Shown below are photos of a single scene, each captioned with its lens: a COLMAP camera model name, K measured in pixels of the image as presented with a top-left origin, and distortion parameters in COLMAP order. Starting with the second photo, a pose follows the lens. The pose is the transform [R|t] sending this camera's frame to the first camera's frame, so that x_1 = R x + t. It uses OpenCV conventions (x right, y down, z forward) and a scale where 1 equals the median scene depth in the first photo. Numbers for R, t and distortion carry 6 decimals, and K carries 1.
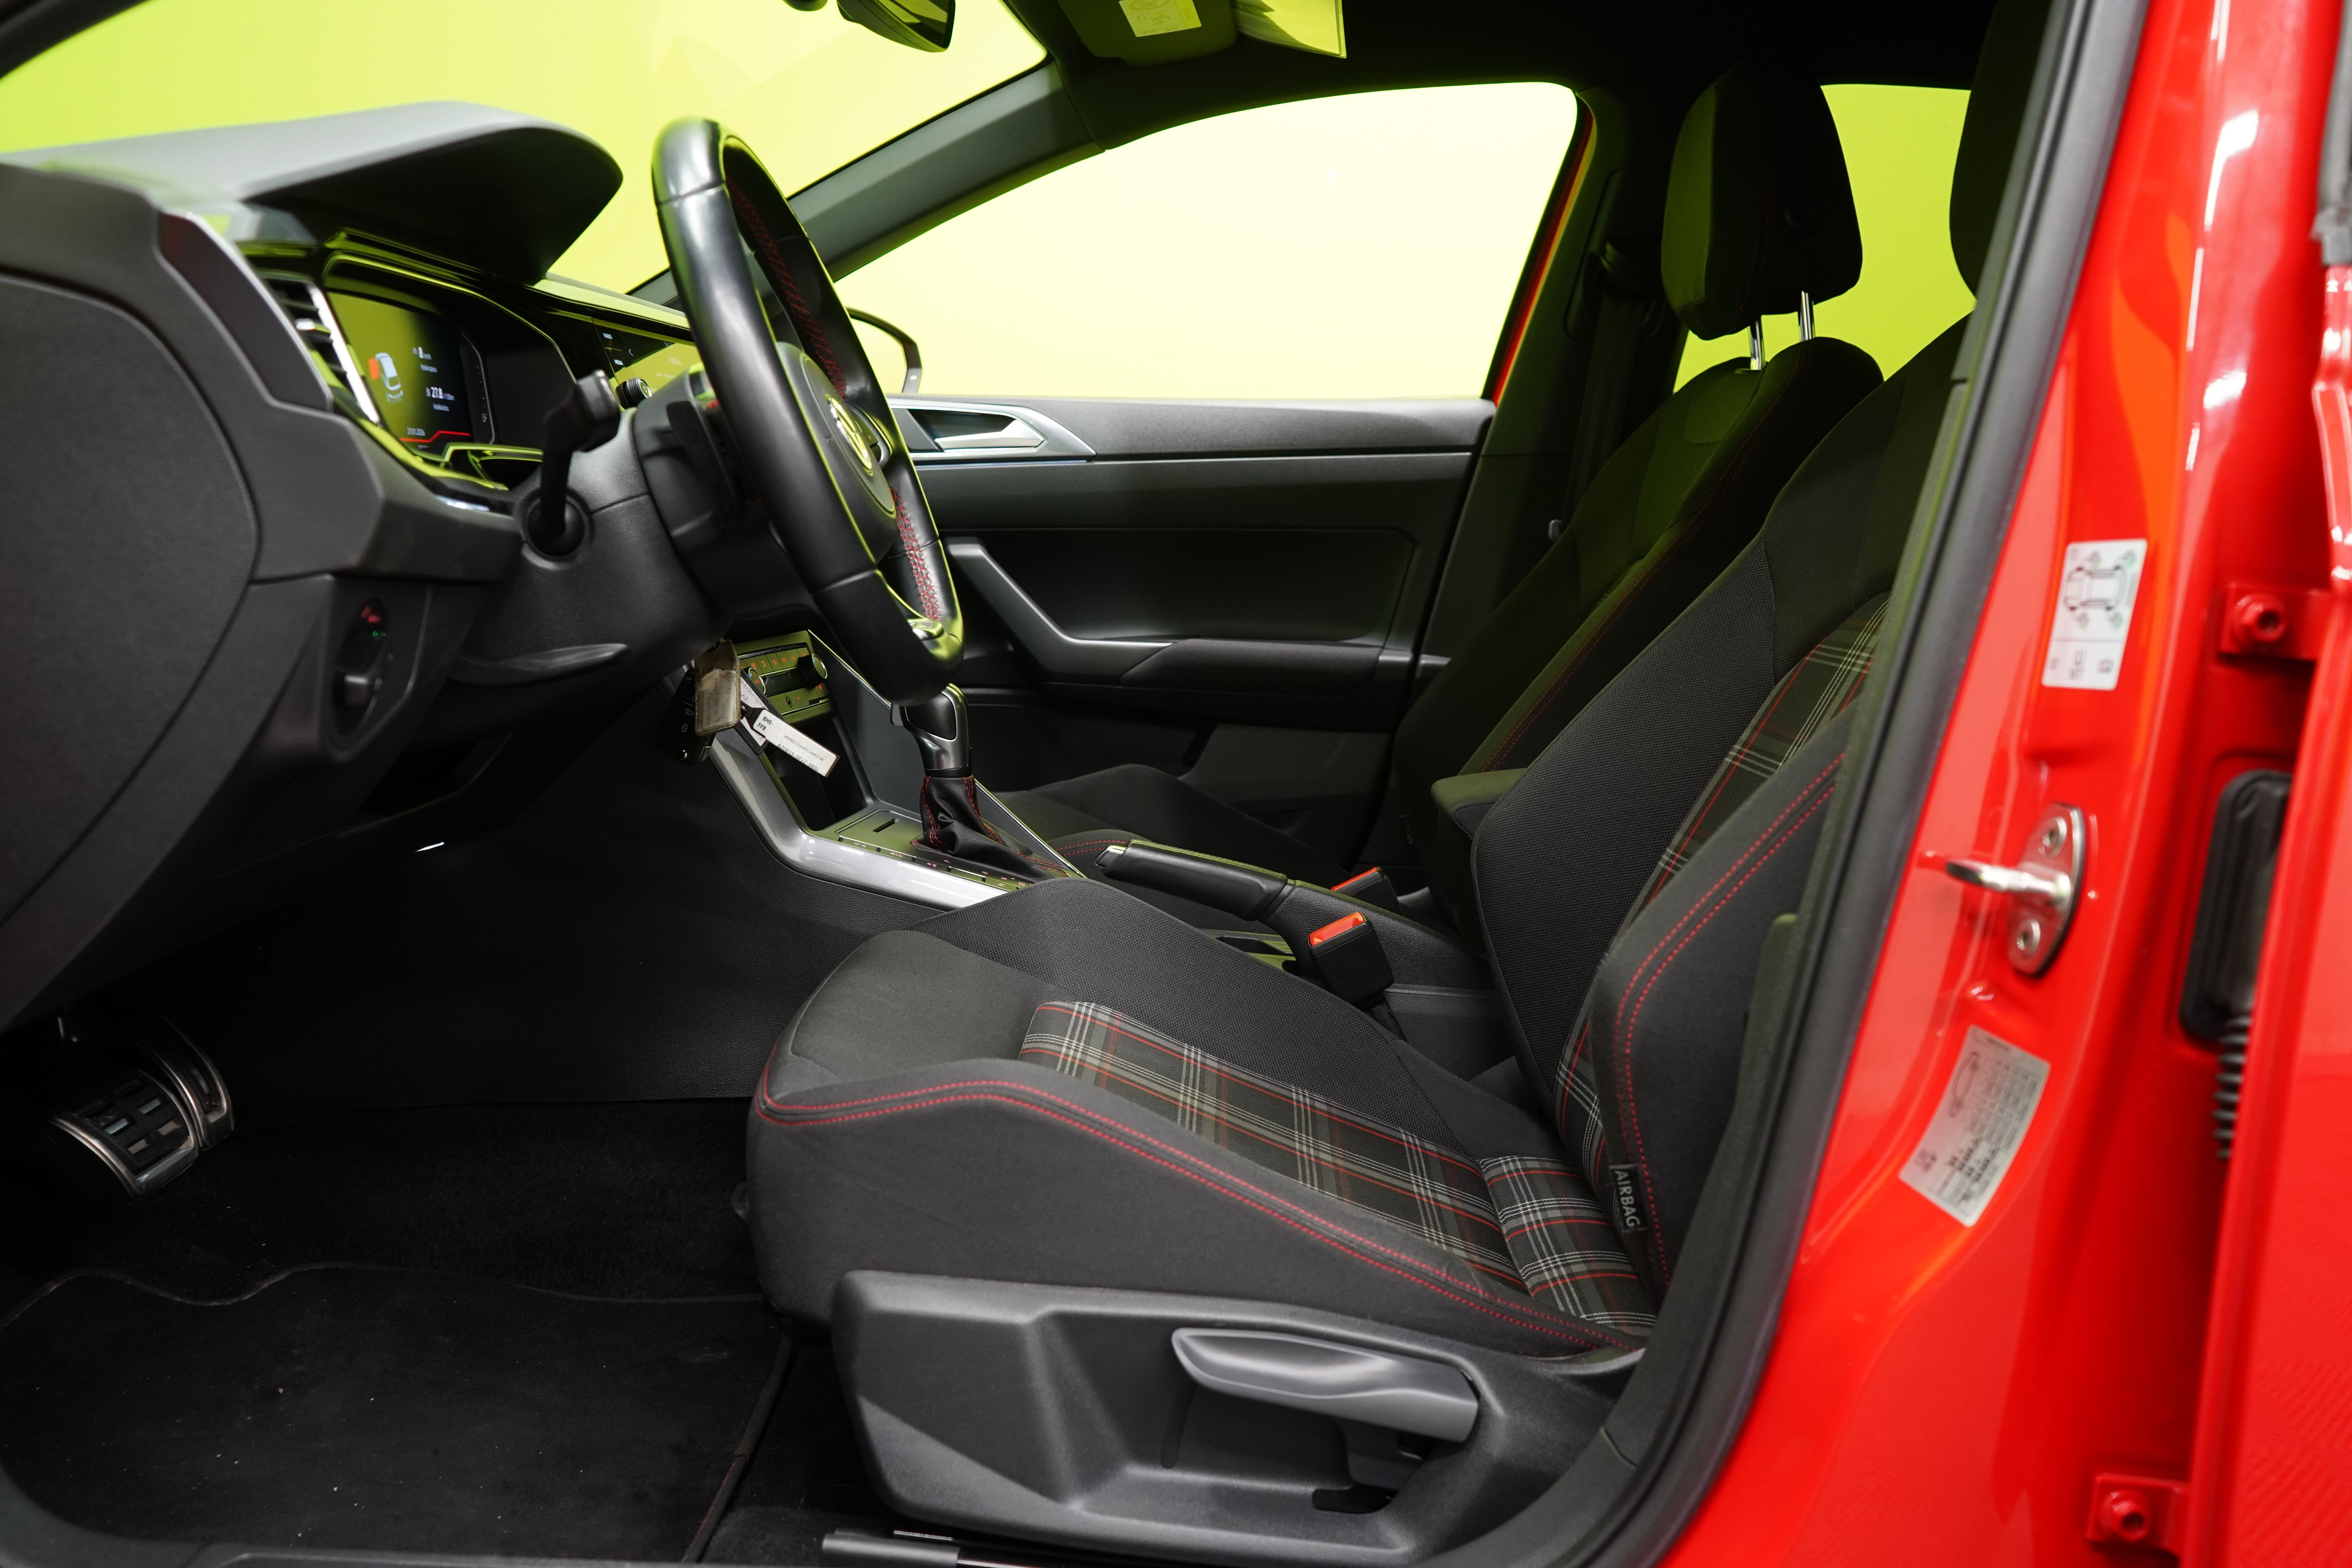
lens RADIAL K [[1946.3, 0, 1176.0], [0, 1946.3, 784.0], [0, 0, 1]] dist [-0.009102, 0.004687]
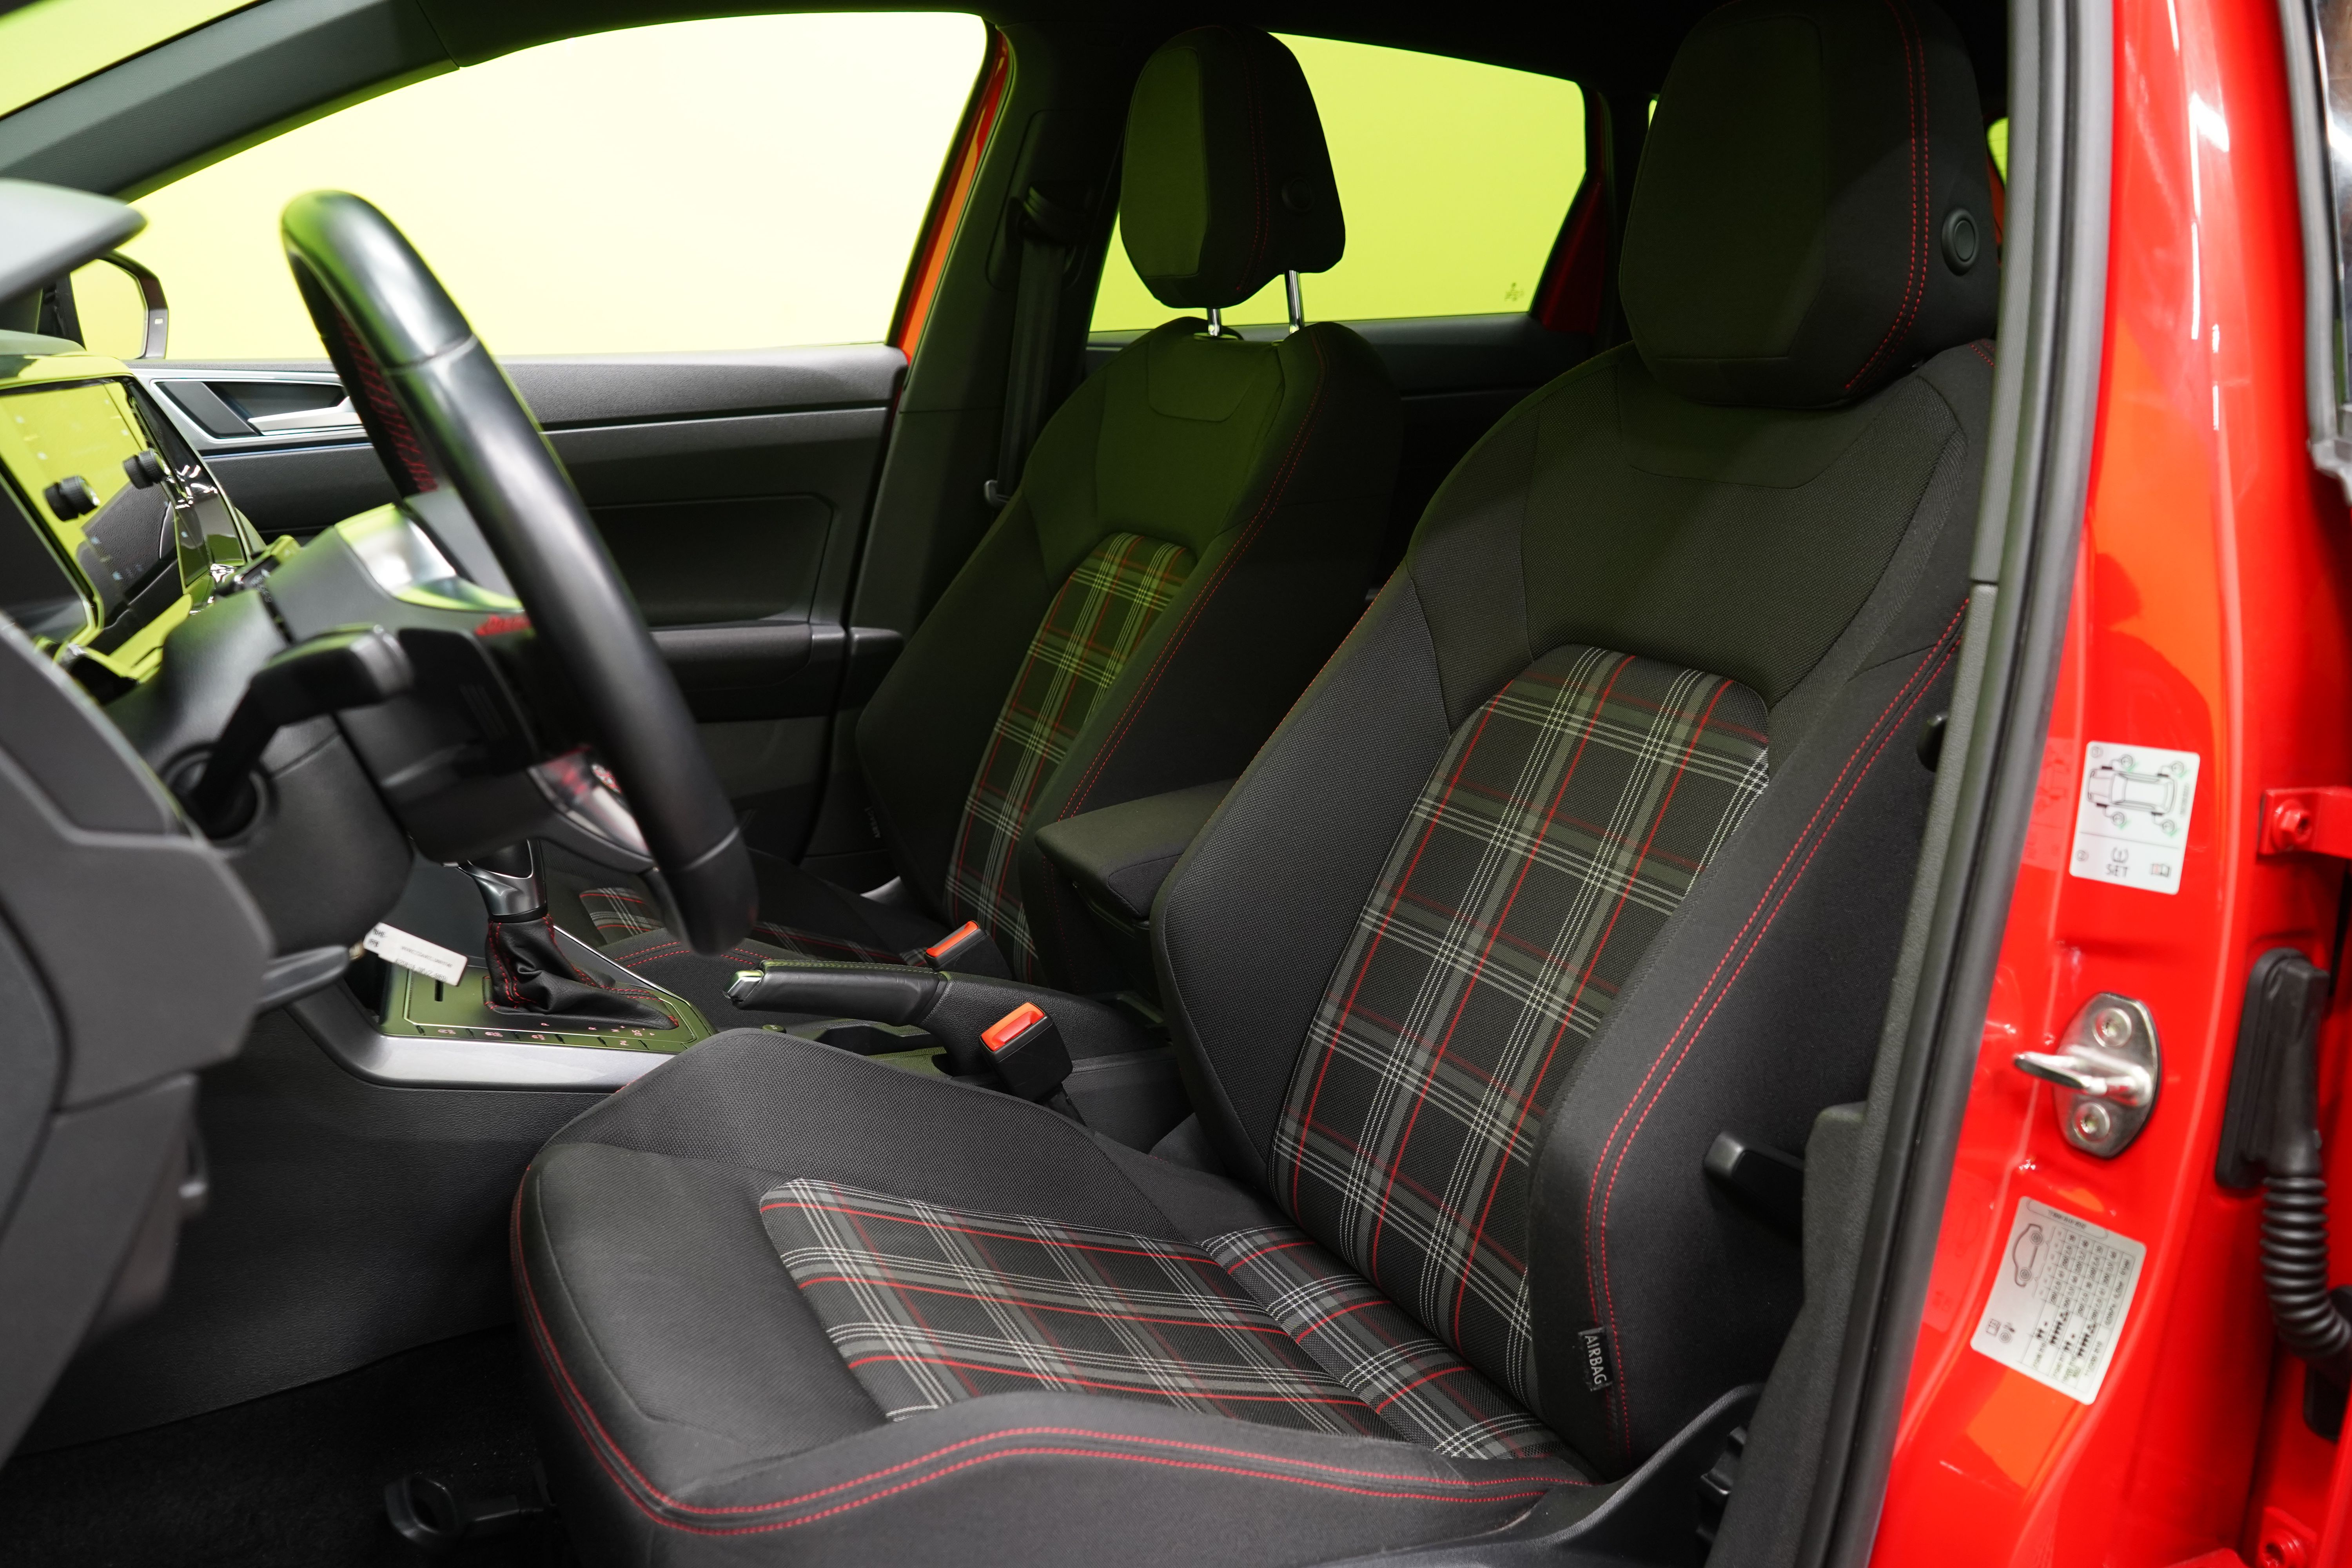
lens RADIAL K [[1924.3, 0, 1176.0], [0, 1924.3, 784.0], [0, 0, 1]] dist [-0.005496, 0.000501]
pose [[0.881827, -0.131705, 0.452808, -0.366274], [0.080634, 0.988178, 0.130393, -0.224984], [-0.464628, -0.078473, 0.882022, 0.253154]]
